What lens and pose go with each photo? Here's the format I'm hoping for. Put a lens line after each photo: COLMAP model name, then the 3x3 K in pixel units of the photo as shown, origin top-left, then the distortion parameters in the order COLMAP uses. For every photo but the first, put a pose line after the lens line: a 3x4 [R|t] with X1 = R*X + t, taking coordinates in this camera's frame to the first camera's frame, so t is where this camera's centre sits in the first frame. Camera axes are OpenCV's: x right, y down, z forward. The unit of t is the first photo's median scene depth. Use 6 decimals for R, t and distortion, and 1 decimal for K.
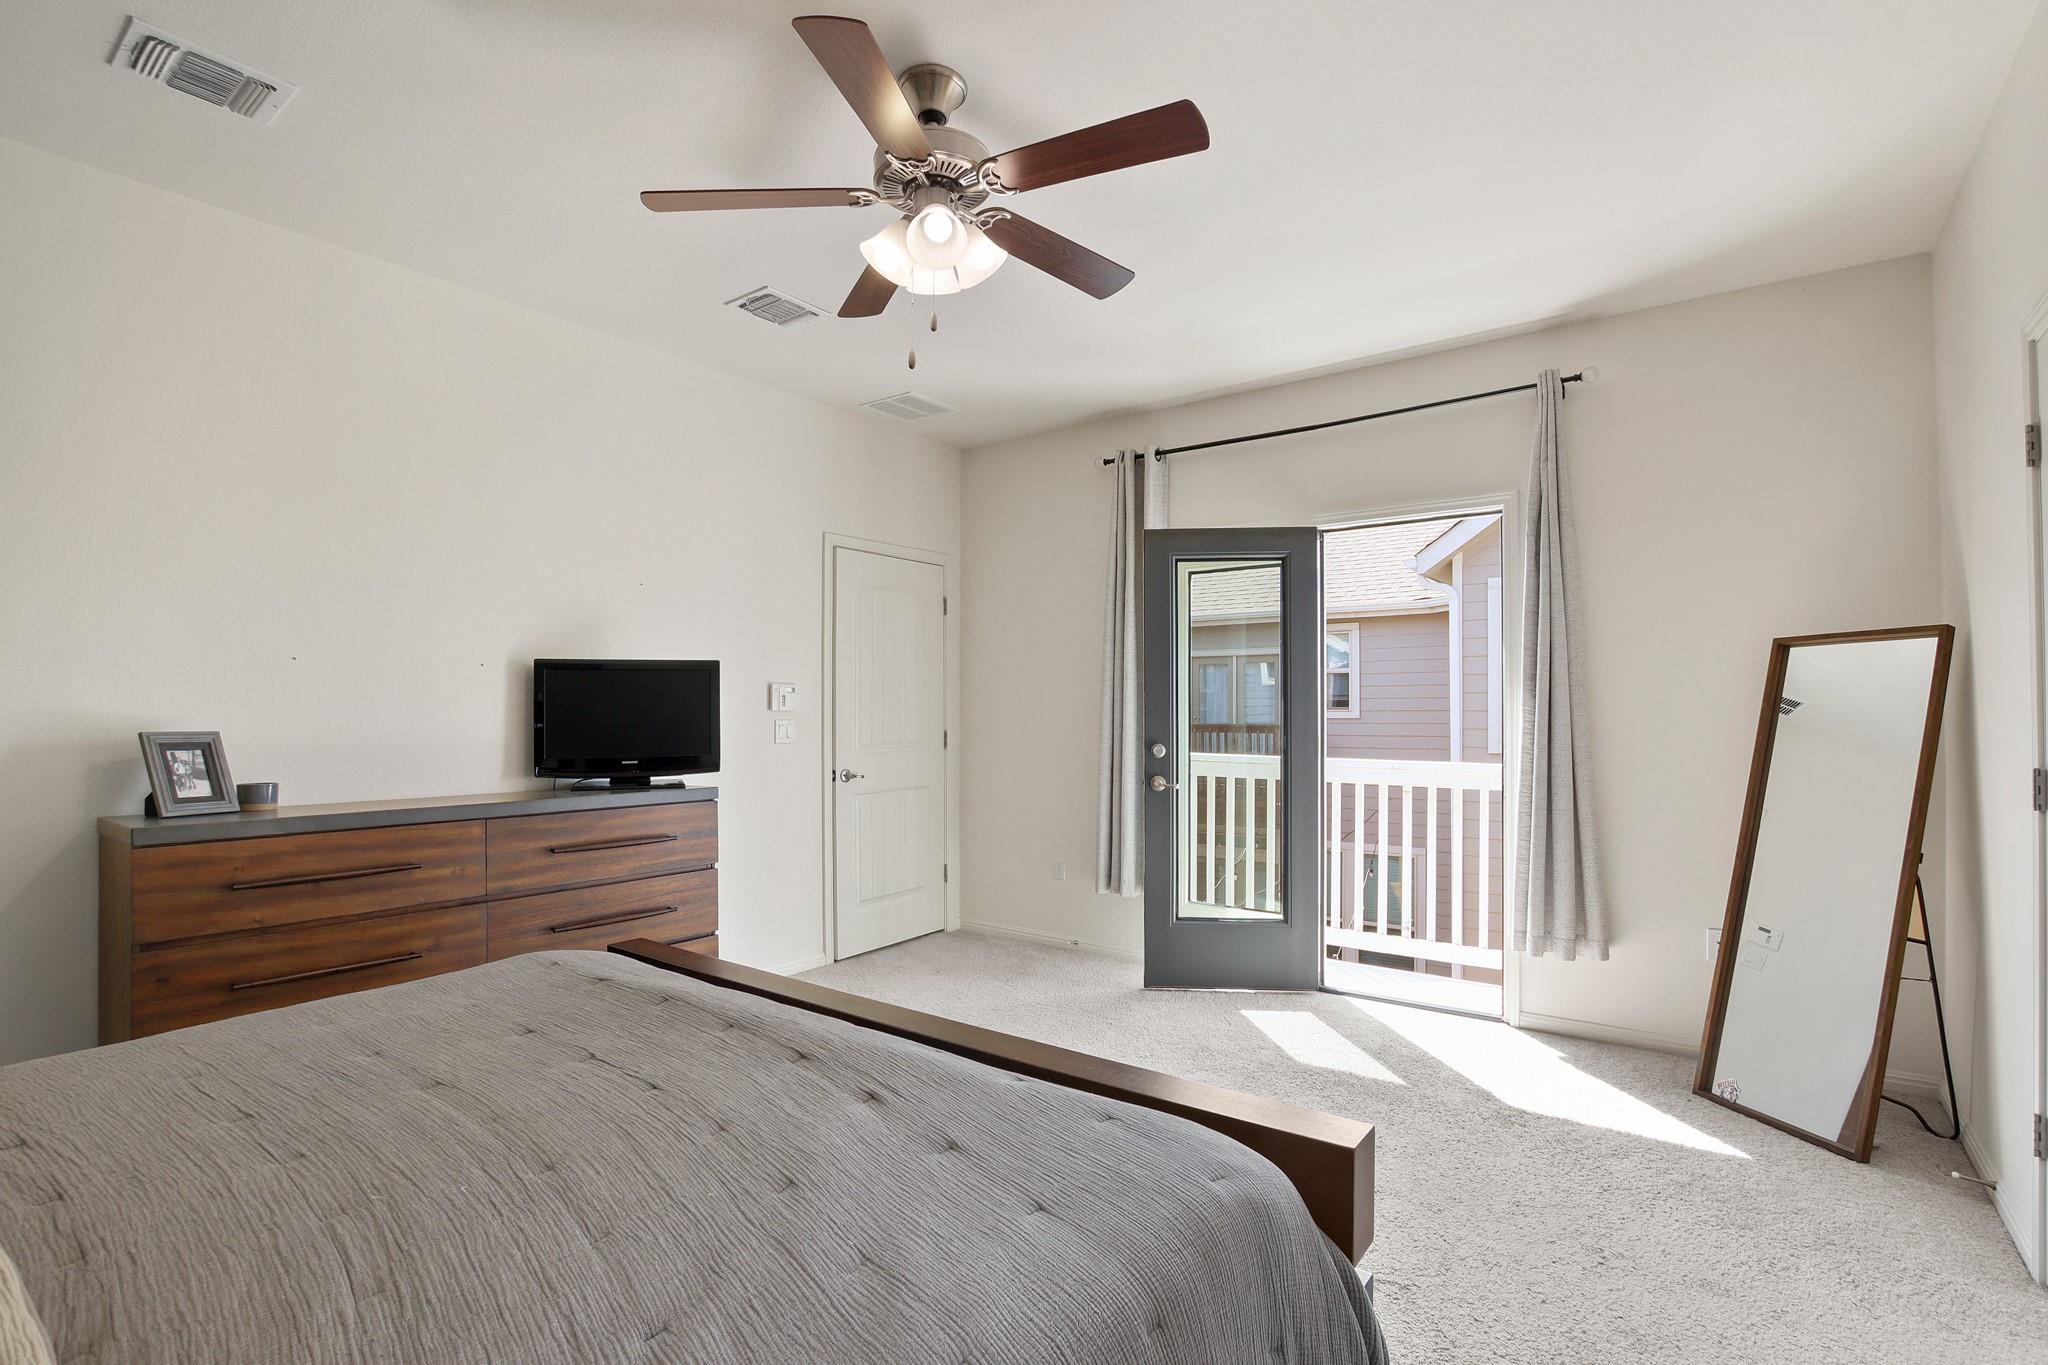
lens RADIAL K [[980.0, 0, 1058.9], [0, 980.0, 692.7], [0, 0, 1]] dist [-0.036188, 0.000686]
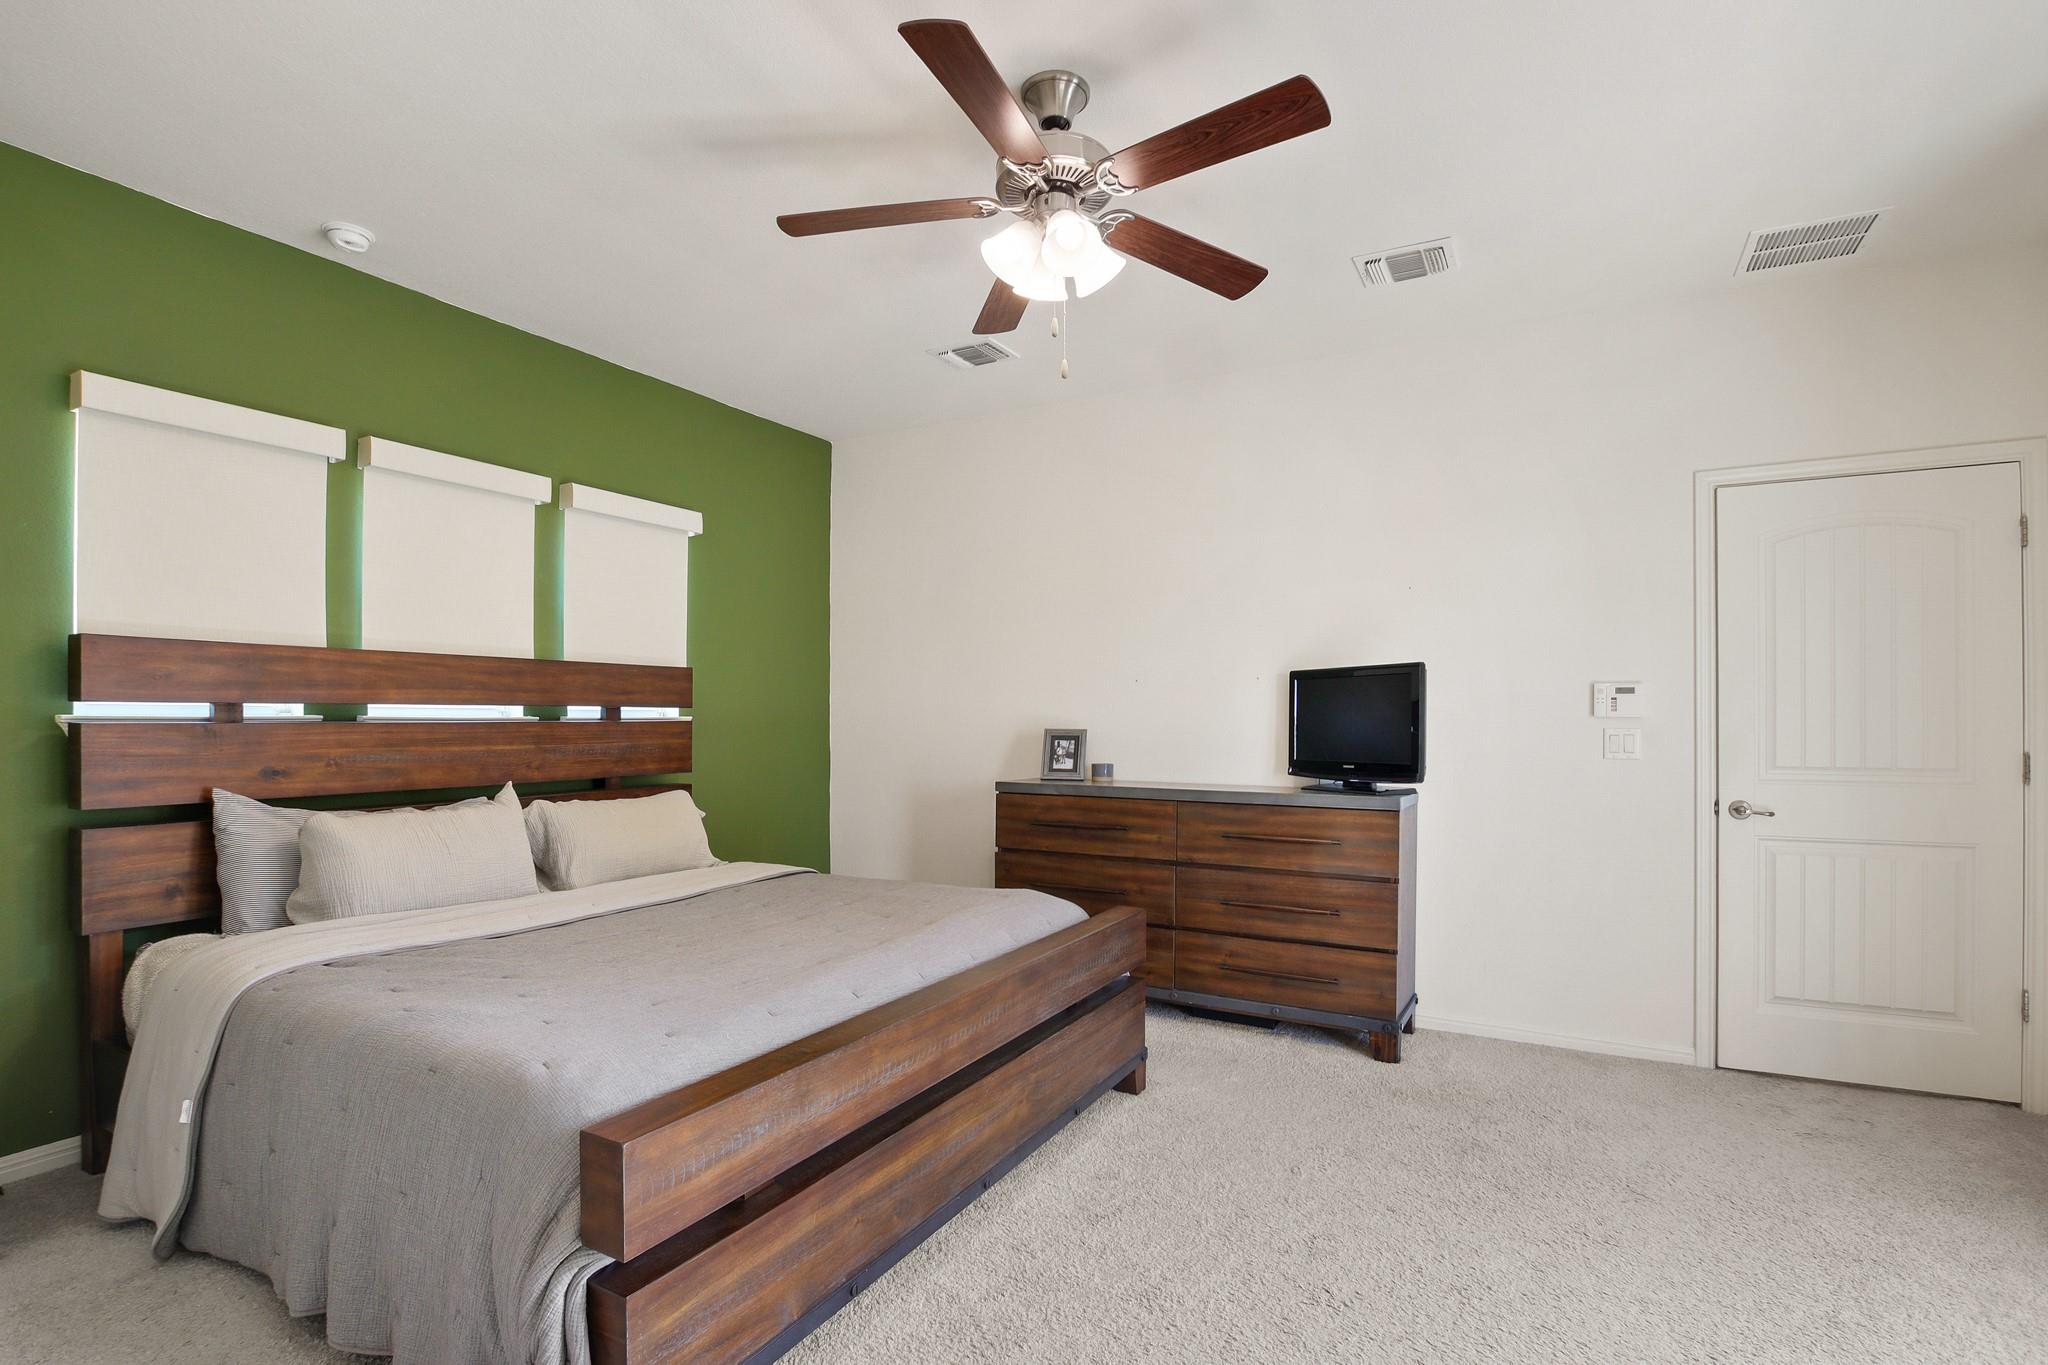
lens RADIAL K [[969.9, 0, 1035.7], [0, 969.9, 710.4], [0, 0, 1]] dist [-0.034523, 0.005629]
pose [[0.102751, -0.007728, -0.994677, 0.663500], [0.014866, 0.999870, -0.006233, 0.016748], [0.994596, -0.014146, 0.102852, 0.692293]]
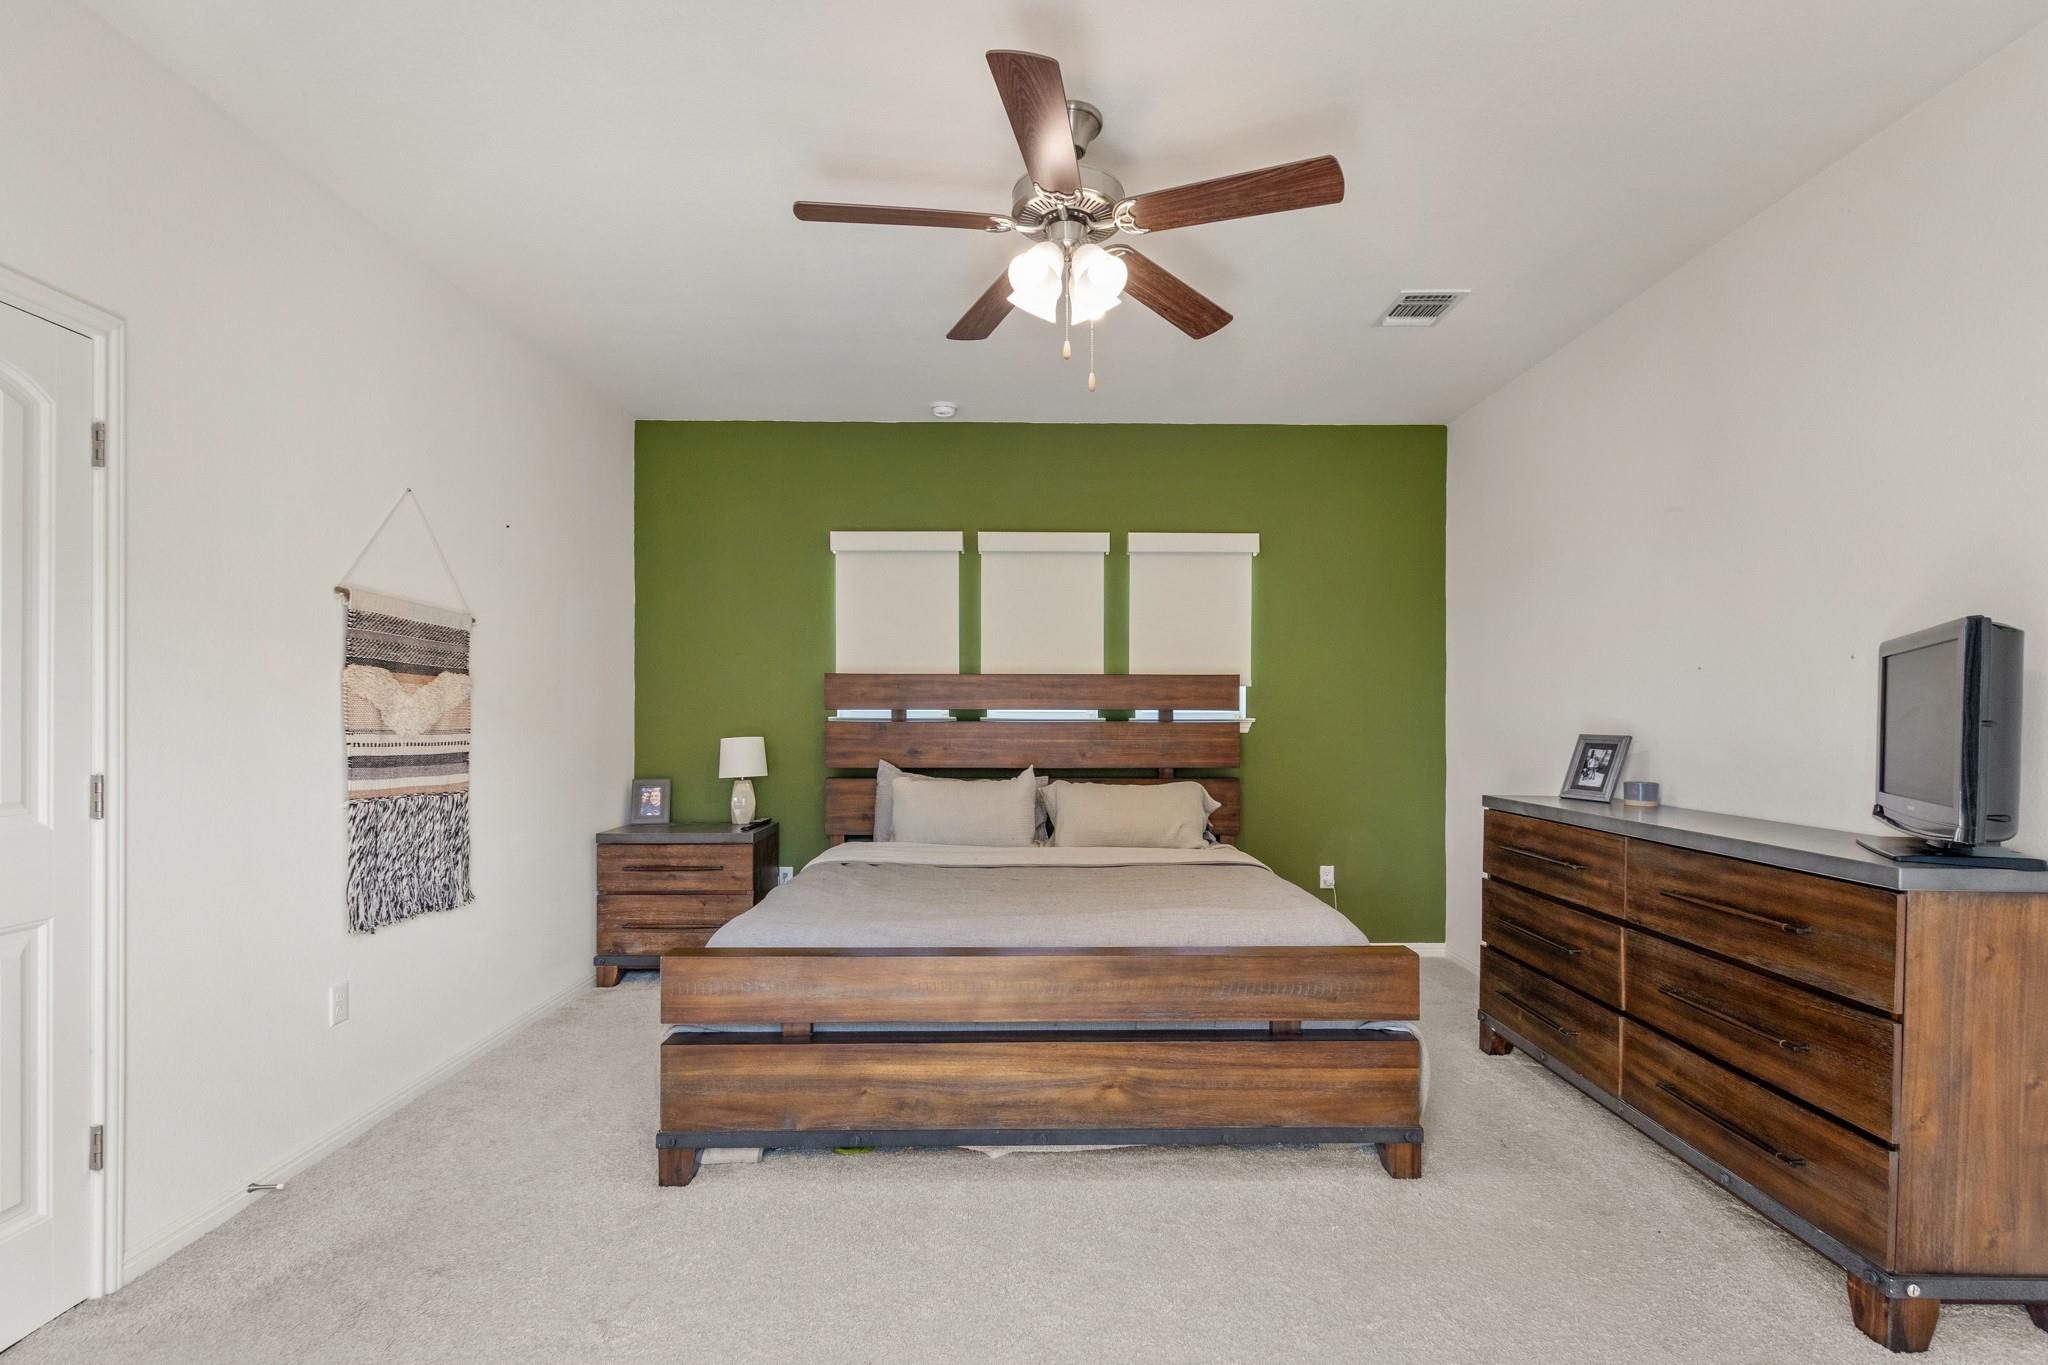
lens RADIAL K [[952.6, 0, 1033.1], [0, 952.6, 716.5], [0, 0, 1]] dist [0.004352, 0.000515]
pose [[-0.815875, -0.003739, -0.578216, 0.385418], [0.005828, 0.999875, -0.014689, 0.027809], [0.578199, -0.015354, -0.815751, 1.425761]]
